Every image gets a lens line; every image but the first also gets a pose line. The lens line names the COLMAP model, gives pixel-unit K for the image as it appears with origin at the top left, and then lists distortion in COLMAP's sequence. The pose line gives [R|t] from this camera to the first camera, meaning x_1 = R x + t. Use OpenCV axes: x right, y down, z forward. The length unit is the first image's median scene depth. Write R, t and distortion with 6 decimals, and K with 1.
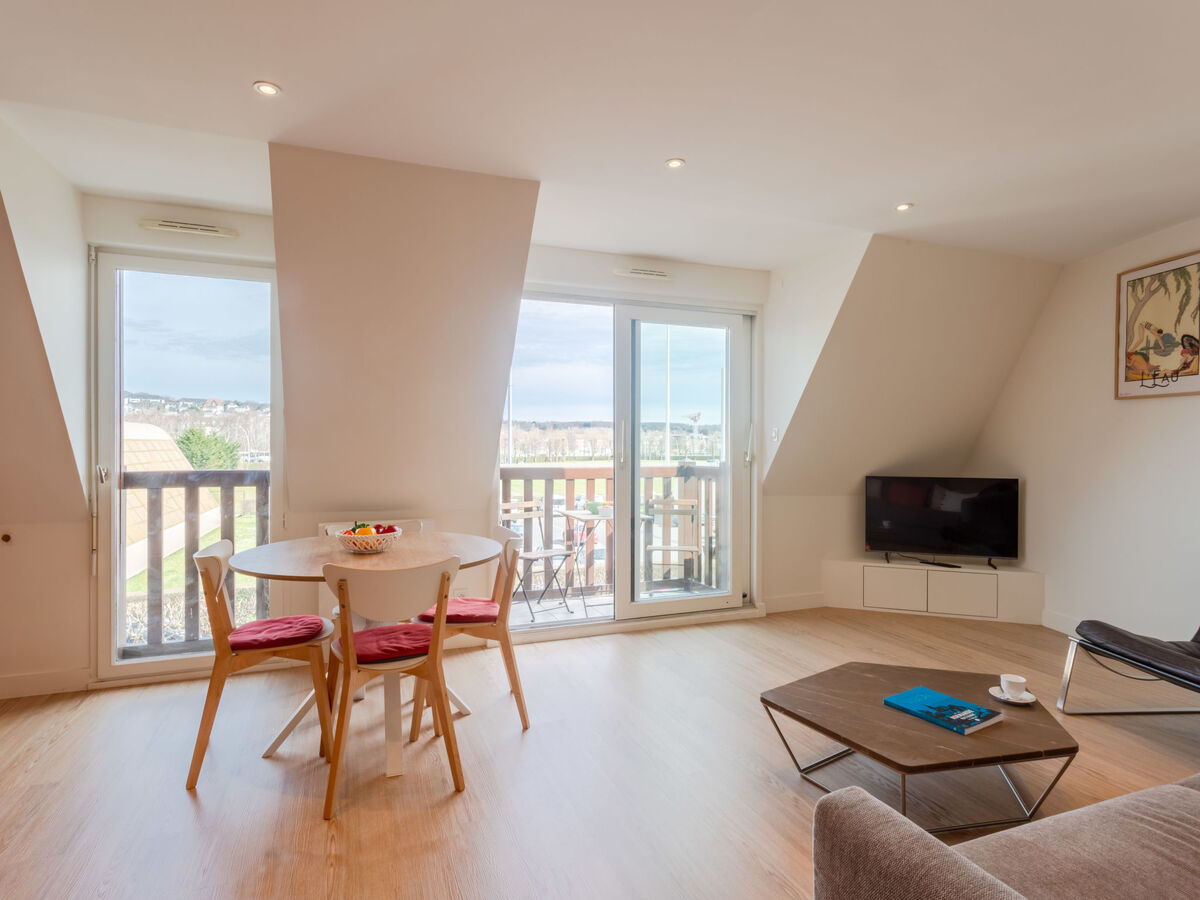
lens RADIAL K [[645.8, 0, 588.0], [0, 645.8, 448.6], [0, 0, 1]] dist [-0.002545, 0.001688]
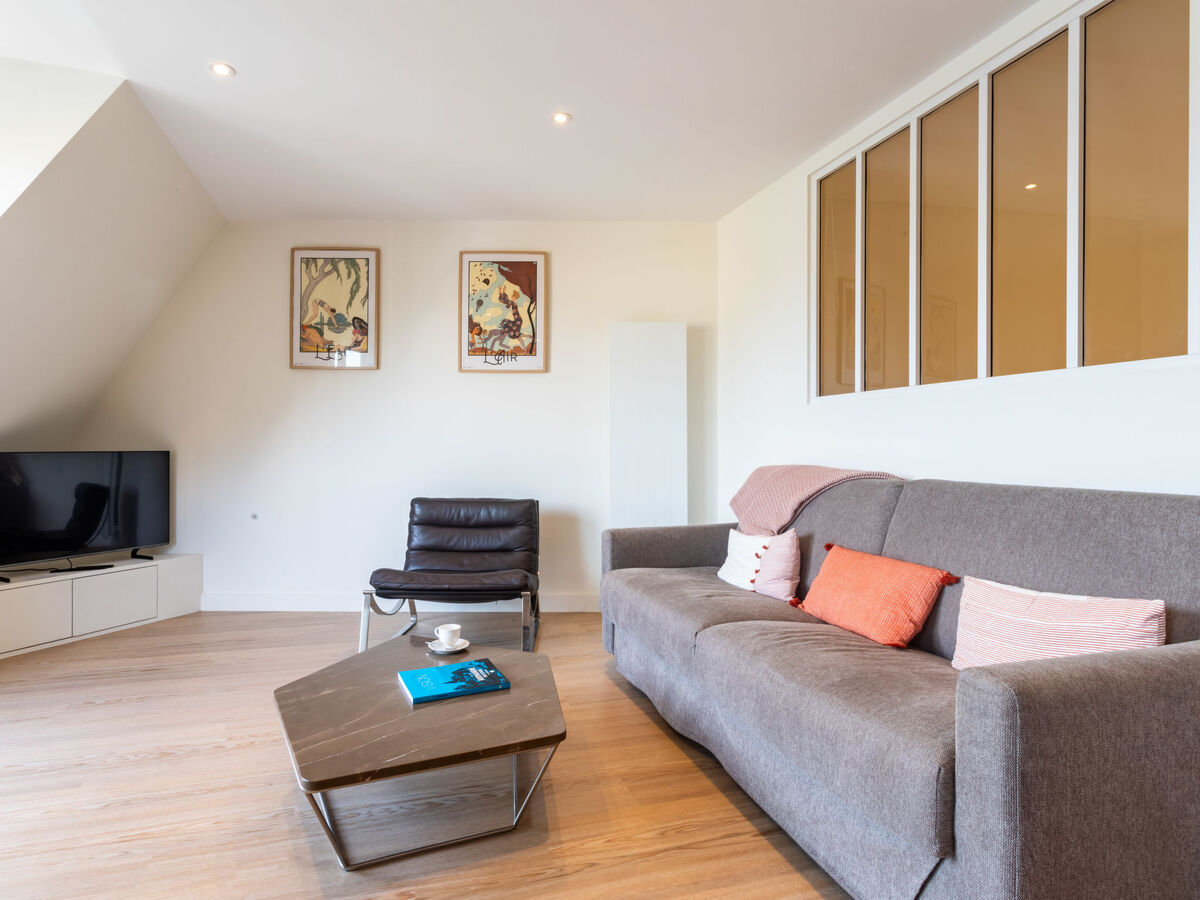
lens RADIAL K [[645.8, 0, 588.0], [0, 645.8, 448.6], [0, 0, 1]] dist [-0.002545, 0.001688]
pose [[0.074673, -0.006185, 0.997189, -0.194920], [0.007454, 0.999956, 0.005644, 0.054086], [-0.997180, 0.007011, 0.074716, 0.472145]]
